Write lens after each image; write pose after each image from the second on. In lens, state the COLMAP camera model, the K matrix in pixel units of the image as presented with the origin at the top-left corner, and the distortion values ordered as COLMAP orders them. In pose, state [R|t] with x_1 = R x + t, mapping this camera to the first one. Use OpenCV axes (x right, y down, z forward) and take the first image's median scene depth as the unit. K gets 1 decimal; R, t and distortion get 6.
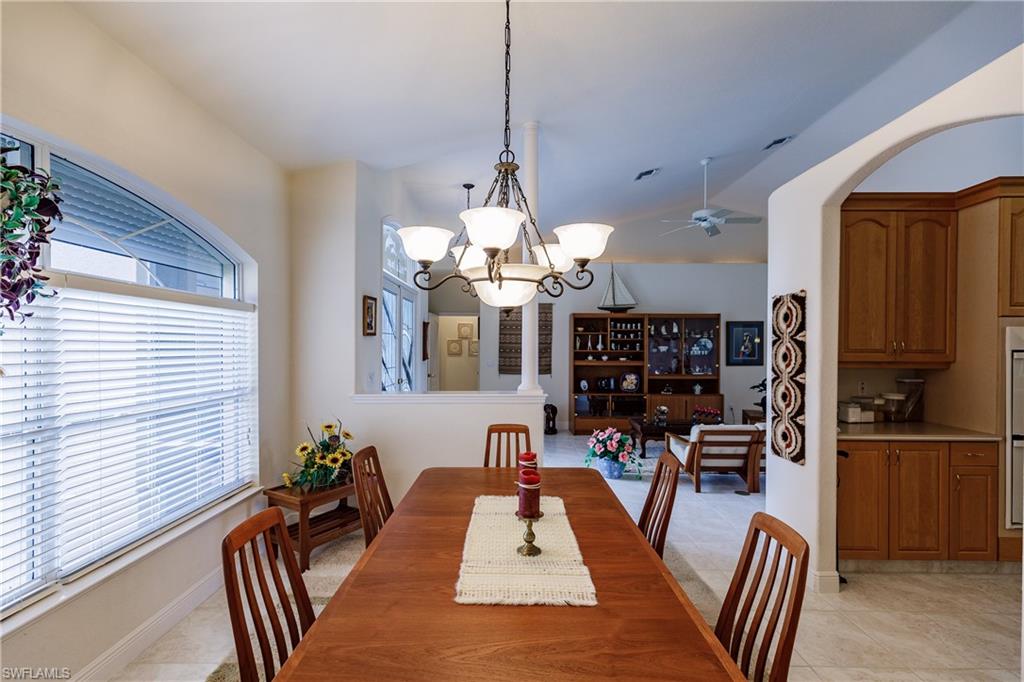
lens RADIAL K [[459.3, 0, 512.2], [0, 459.3, 345.6], [0, 0, 1]] dist [-0.000862, 0.000059]
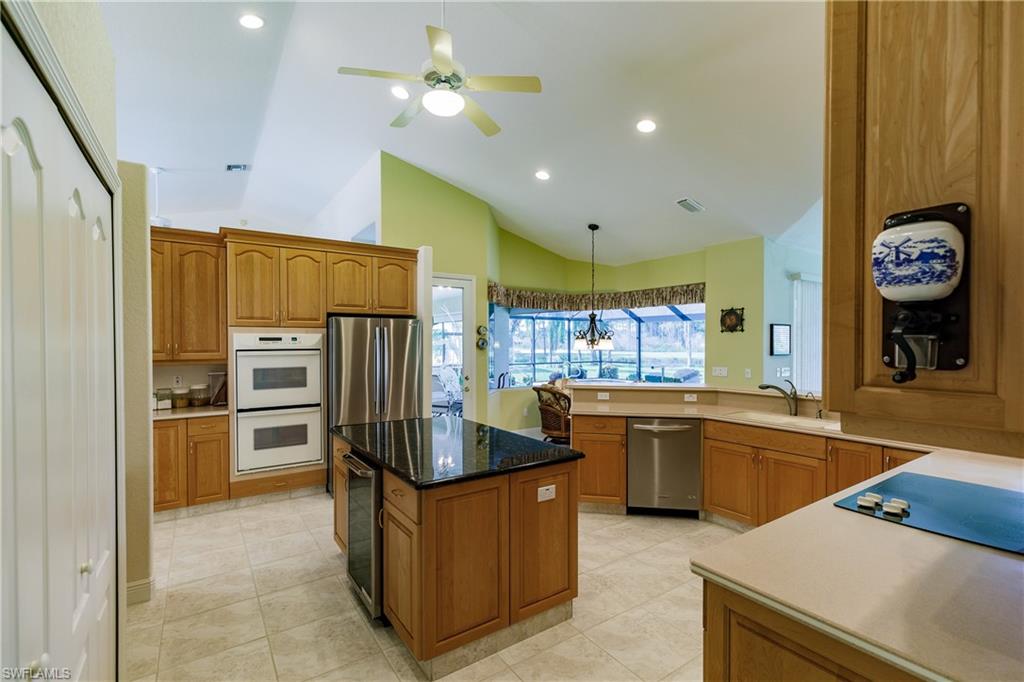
lens RADIAL K [[459.3, 0, 514.5], [0, 459.3, 341.1], [0, 0, 1]] dist [-0.000862, 0.000059]
pose [[0.811399, -0.006970, 0.584451, 0.936905], [0.005840, 0.999976, 0.003819, -0.018049], [-0.584464, 0.000315, 0.811420, -0.653788]]
